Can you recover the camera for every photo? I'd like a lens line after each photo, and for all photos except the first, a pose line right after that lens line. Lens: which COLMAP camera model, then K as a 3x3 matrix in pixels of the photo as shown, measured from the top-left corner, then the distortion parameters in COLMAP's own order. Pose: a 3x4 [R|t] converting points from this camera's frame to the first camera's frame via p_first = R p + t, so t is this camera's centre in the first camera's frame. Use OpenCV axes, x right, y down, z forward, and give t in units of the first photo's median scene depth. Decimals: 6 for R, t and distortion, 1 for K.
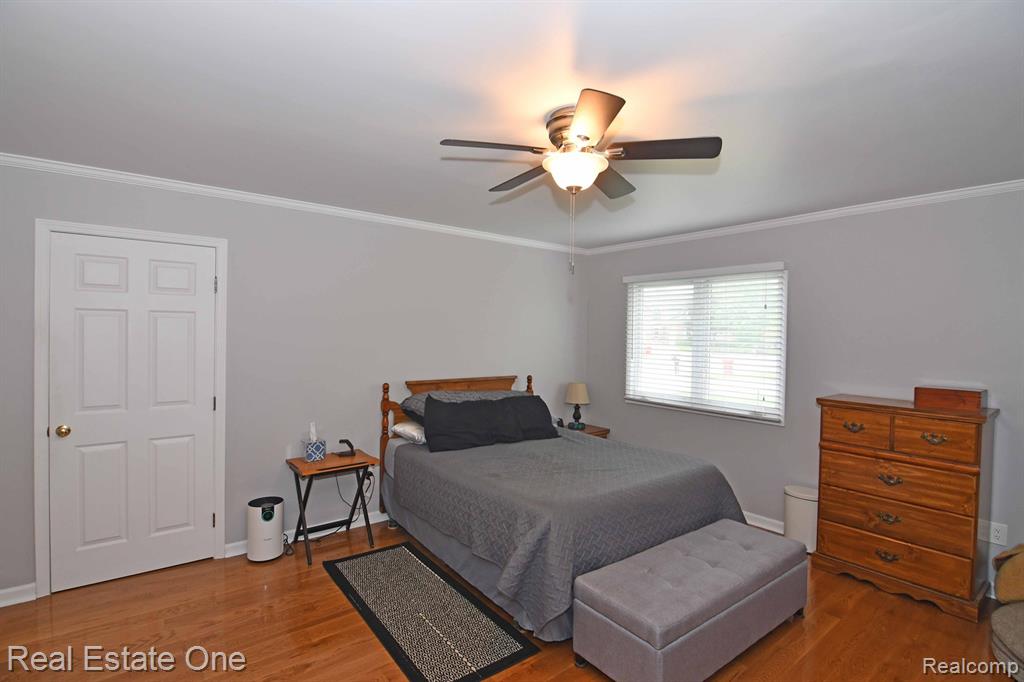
lens RADIAL K [[494.1, 0, 515.8], [0, 494.1, 341.4], [0, 0, 1]] dist [-0.015368, -0.003838]
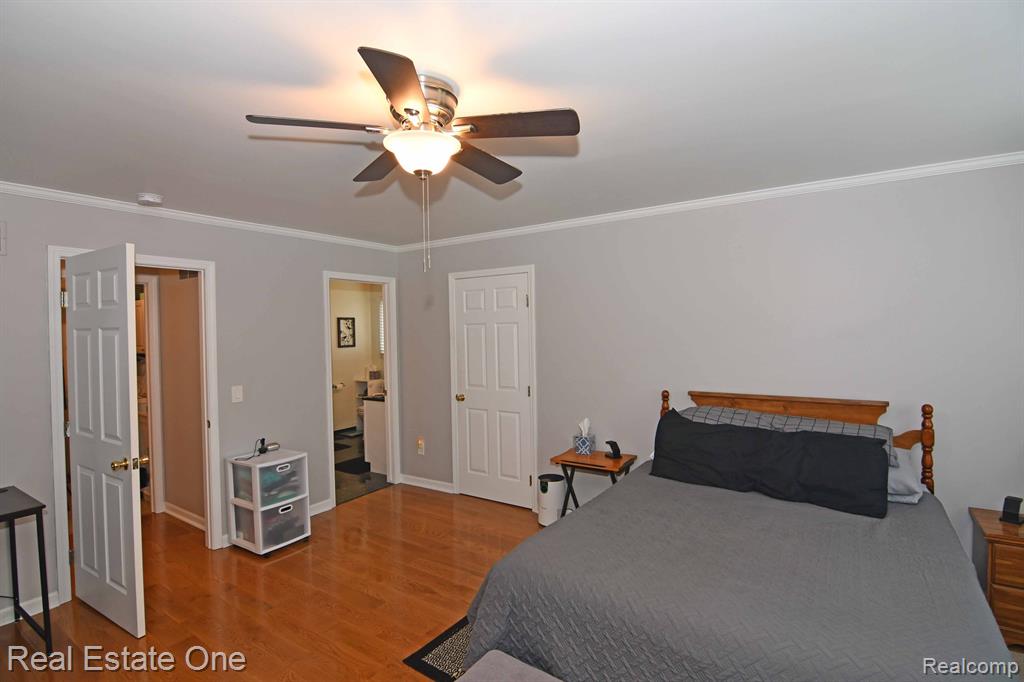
lens RADIAL K [[494.1, 0, 520.8], [0, 494.1, 341.3], [0, 0, 1]] dist [-0.015368, -0.003838]
pose [[0.300657, -0.002339, -0.953730, 0.623214], [0.000481, 0.999997, -0.002301, -0.004244], [0.953732, 0.000233, 0.300657, 0.572545]]
